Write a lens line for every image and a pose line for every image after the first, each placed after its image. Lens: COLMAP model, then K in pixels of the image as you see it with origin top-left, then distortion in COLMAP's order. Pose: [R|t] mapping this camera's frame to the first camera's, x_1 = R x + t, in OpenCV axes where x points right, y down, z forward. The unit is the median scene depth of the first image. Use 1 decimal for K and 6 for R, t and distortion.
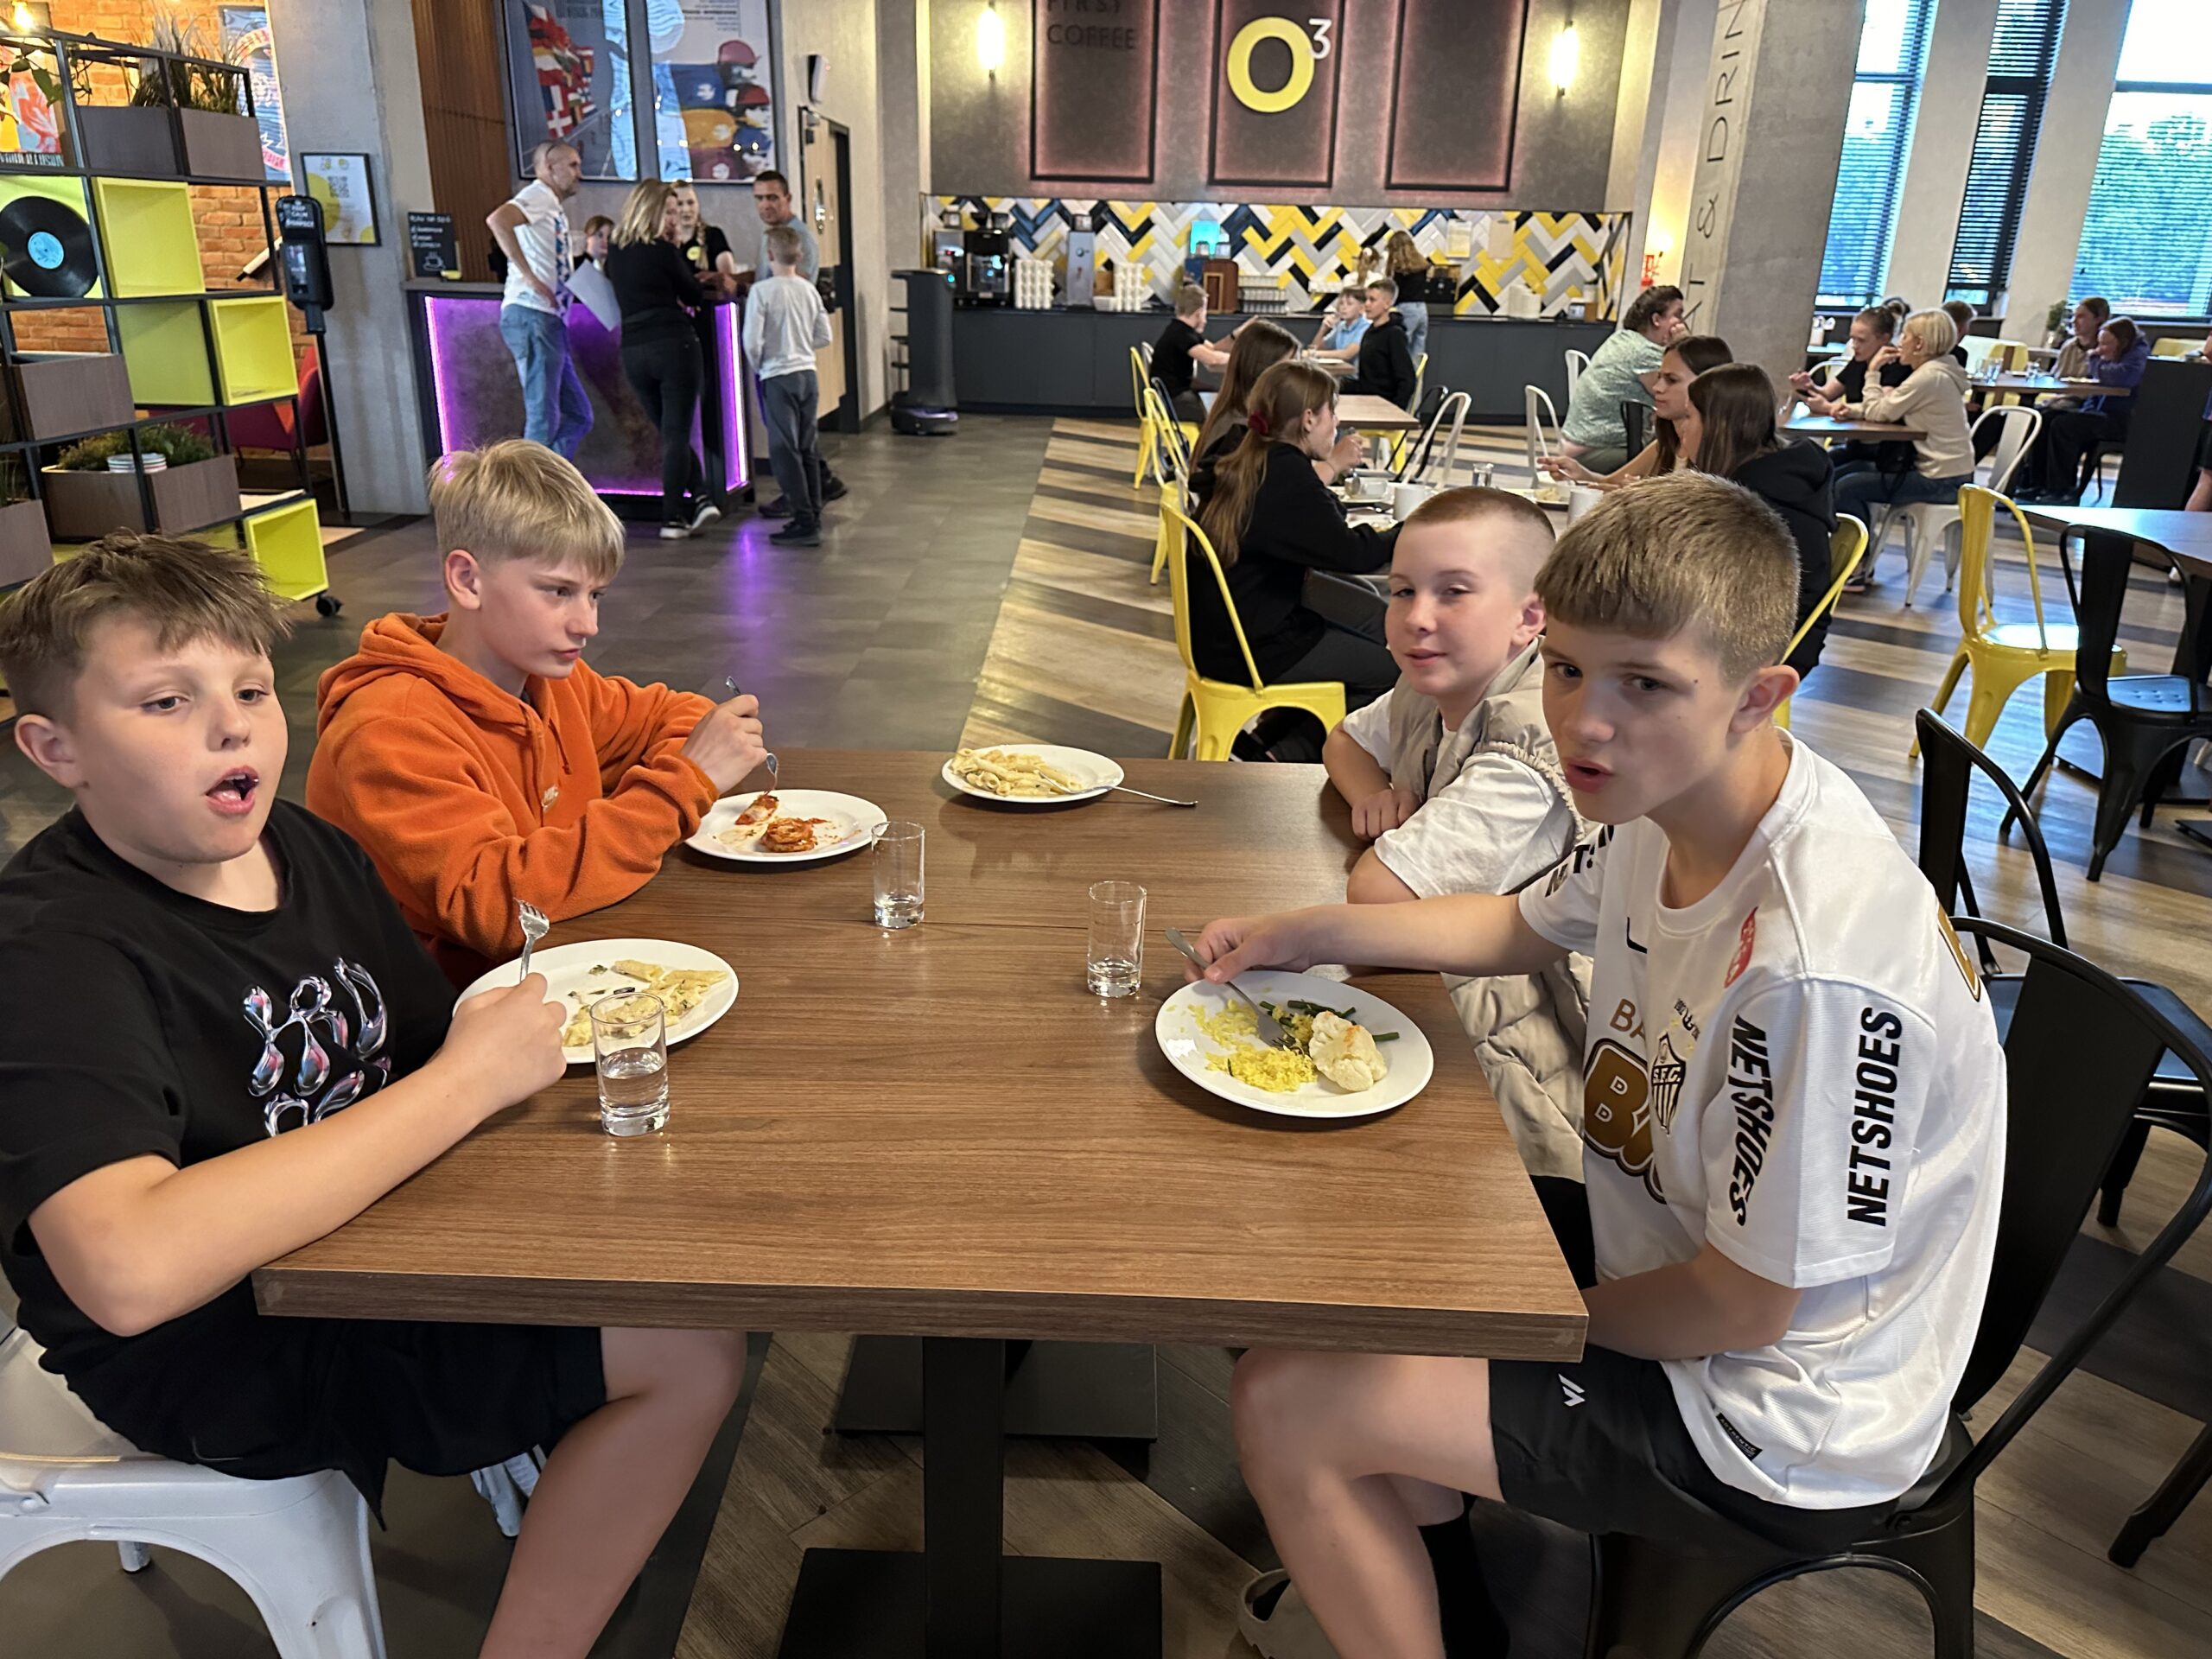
lens RADIAL K [[1563.2, 0, 1106.0], [0, 1563.2, 829.5], [0, 0, 1]] dist [-0.006663, -0.000990]
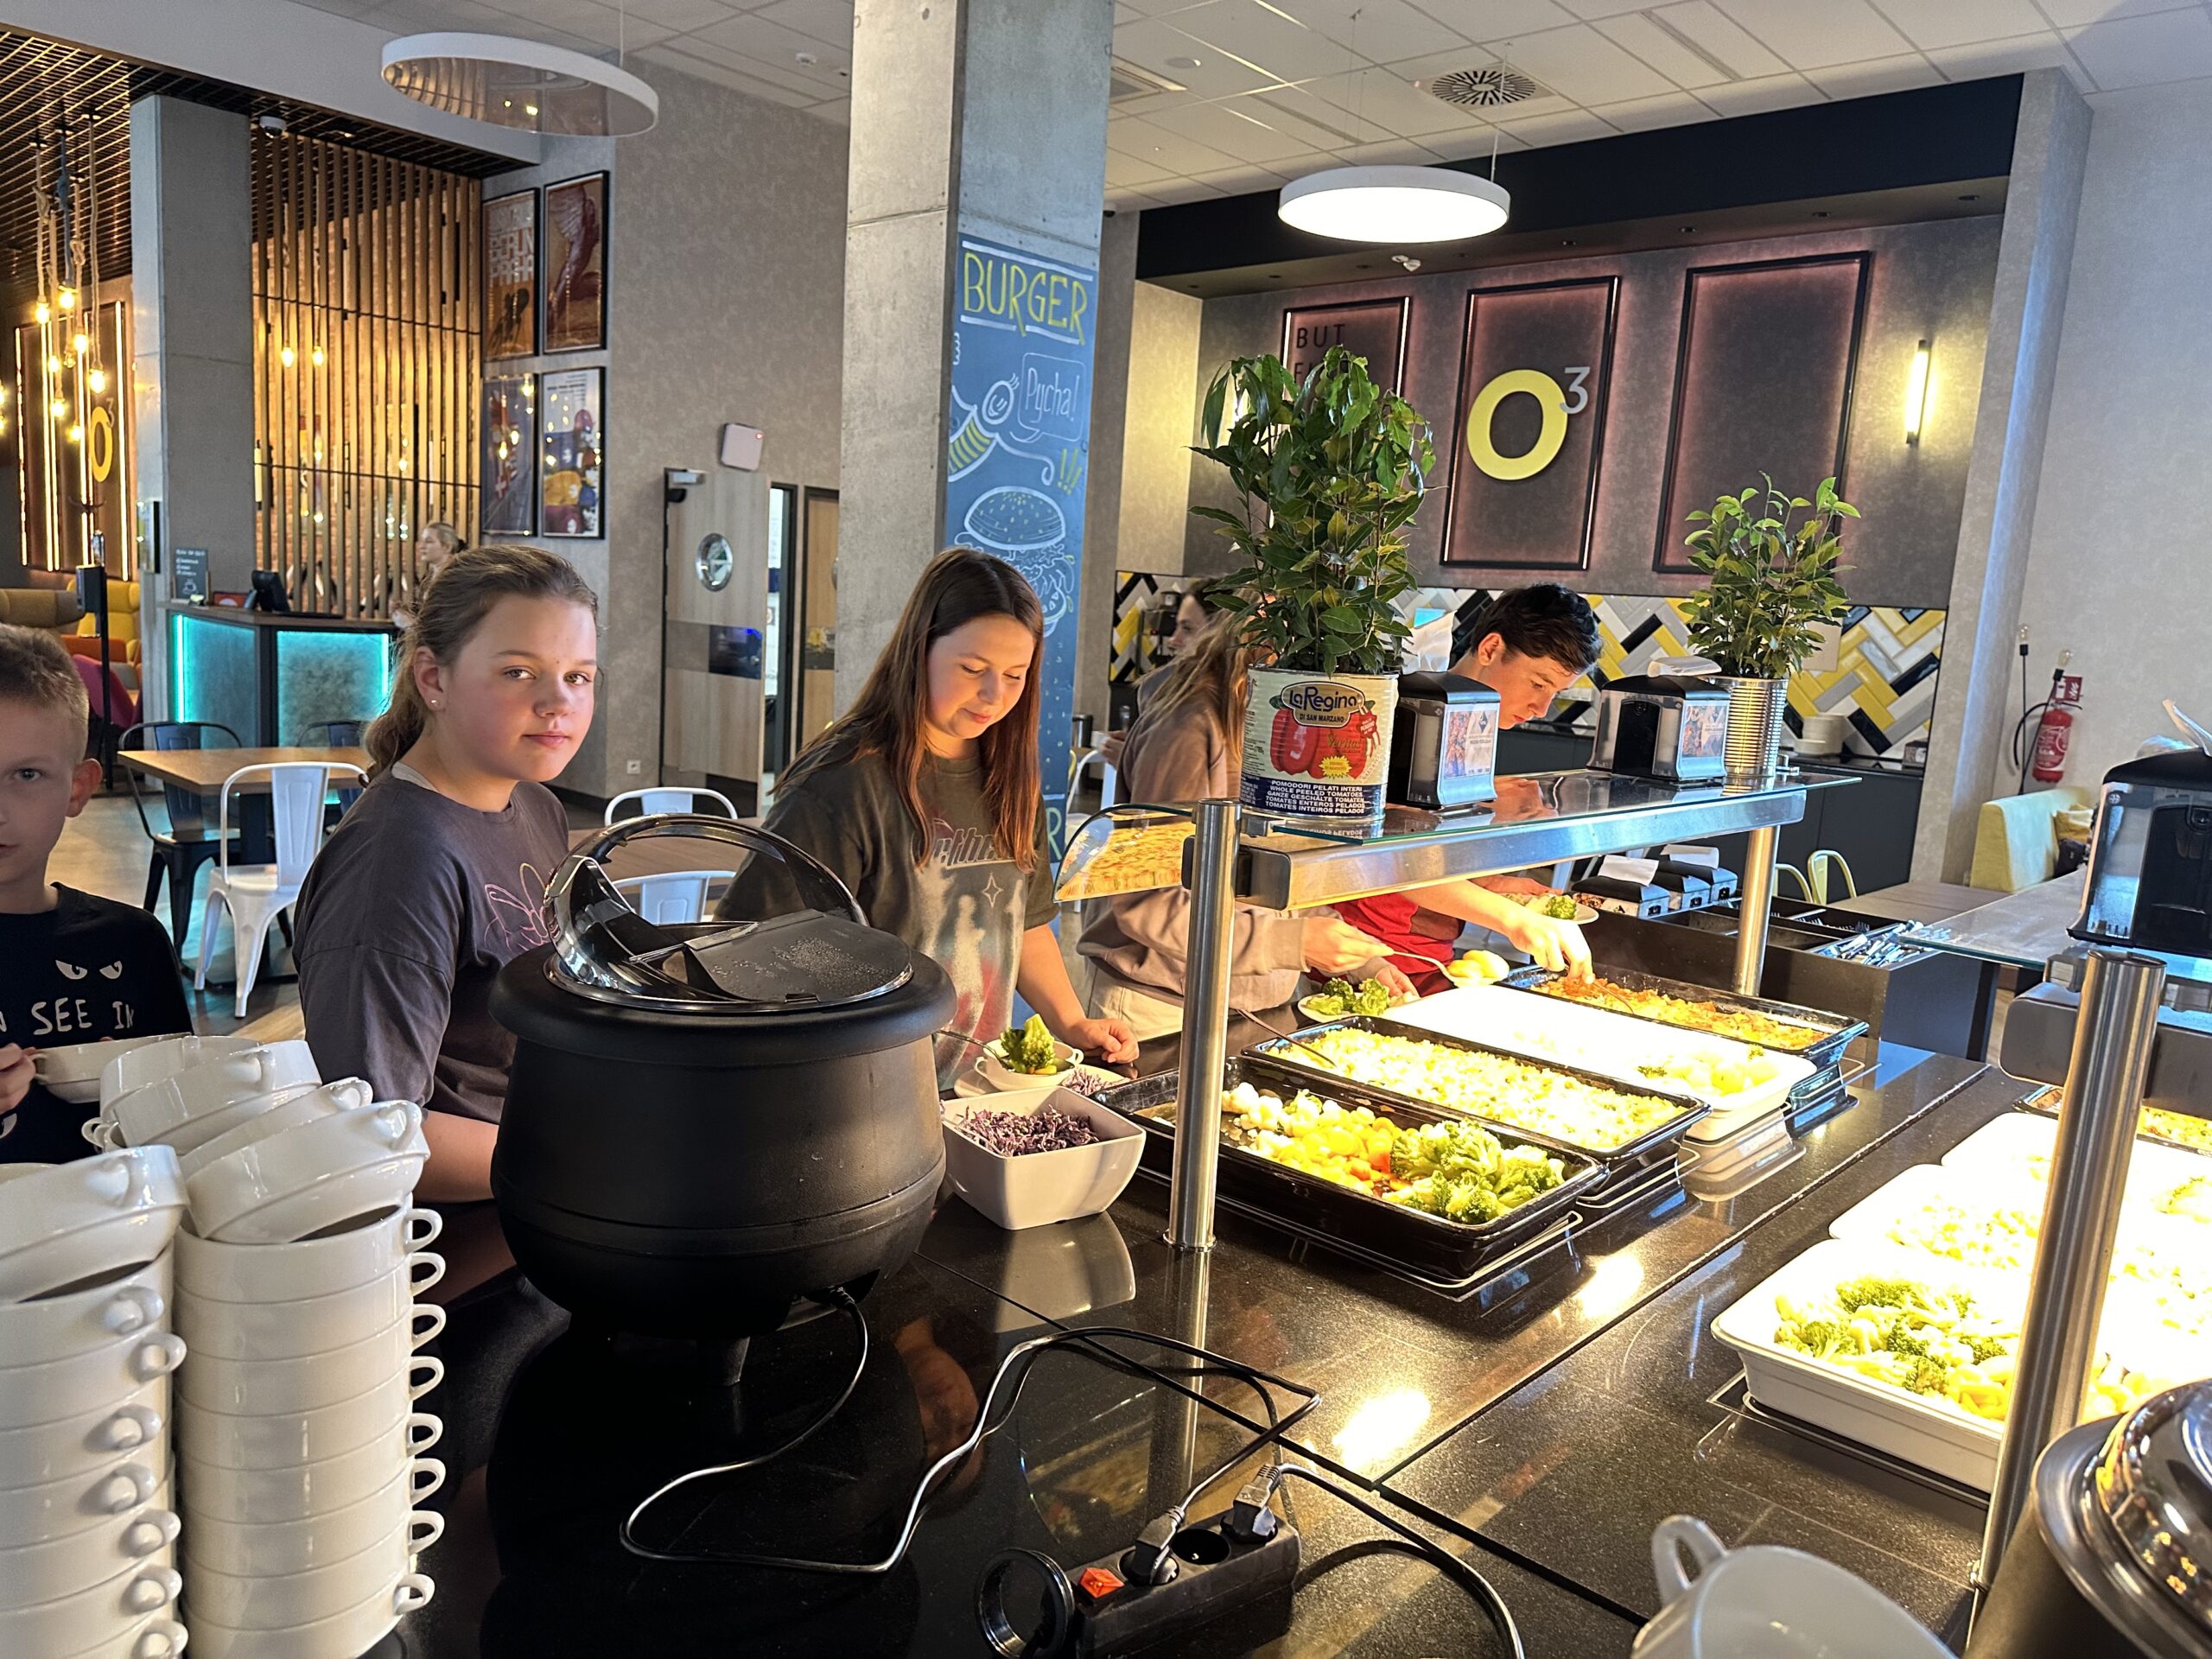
lens RADIAL K [[1561.0, 0, 1106.0], [0, 1561.0, 829.5], [0, 0, 1]] dist [0.002705, -0.001618]
pose [[0.742572, 0.119668, -0.658989, 0.498556], [-0.277841, 0.950295, -0.140515, -0.122942], [0.609418, 0.287436, 0.738911, 0.342210]]
